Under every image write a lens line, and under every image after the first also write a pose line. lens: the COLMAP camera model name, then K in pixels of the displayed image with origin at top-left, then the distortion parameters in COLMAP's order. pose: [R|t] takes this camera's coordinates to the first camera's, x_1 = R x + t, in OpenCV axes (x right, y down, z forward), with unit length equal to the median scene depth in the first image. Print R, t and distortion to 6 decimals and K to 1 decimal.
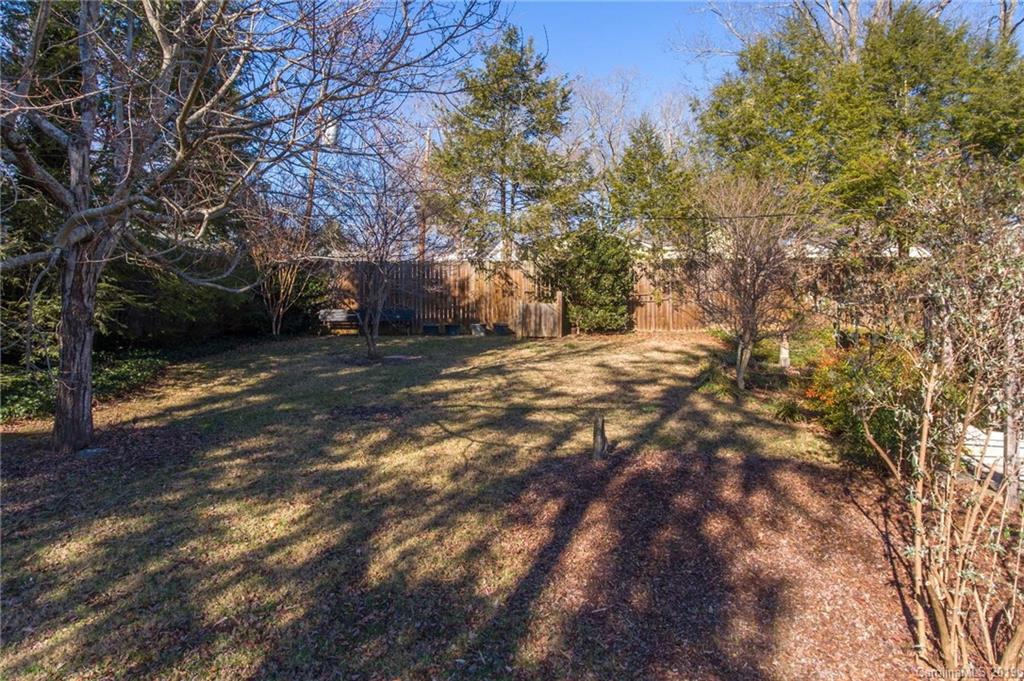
lens RADIAL K [[601.5, 0, 508.8], [0, 601.5, 296.4], [0, 0, 1]] dist [-0.001716, -0.001317]
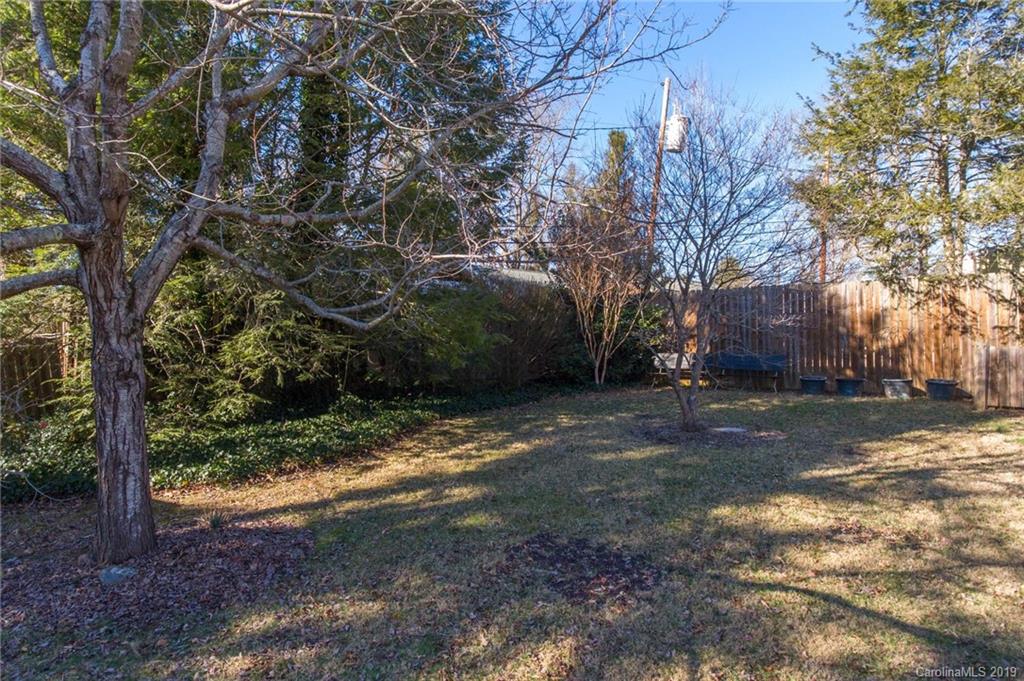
lens RADIAL K [[594.3, 0, 511.9], [0, 594.3, 320.3], [0, 0, 1]] dist [-0.002597, -0.001151]
pose [[0.788561, -0.019369, -0.614652, 0.034523], [0.001949, 0.999578, -0.028998, 0.004556], [0.614954, 0.021669, 0.788265, 0.741065]]
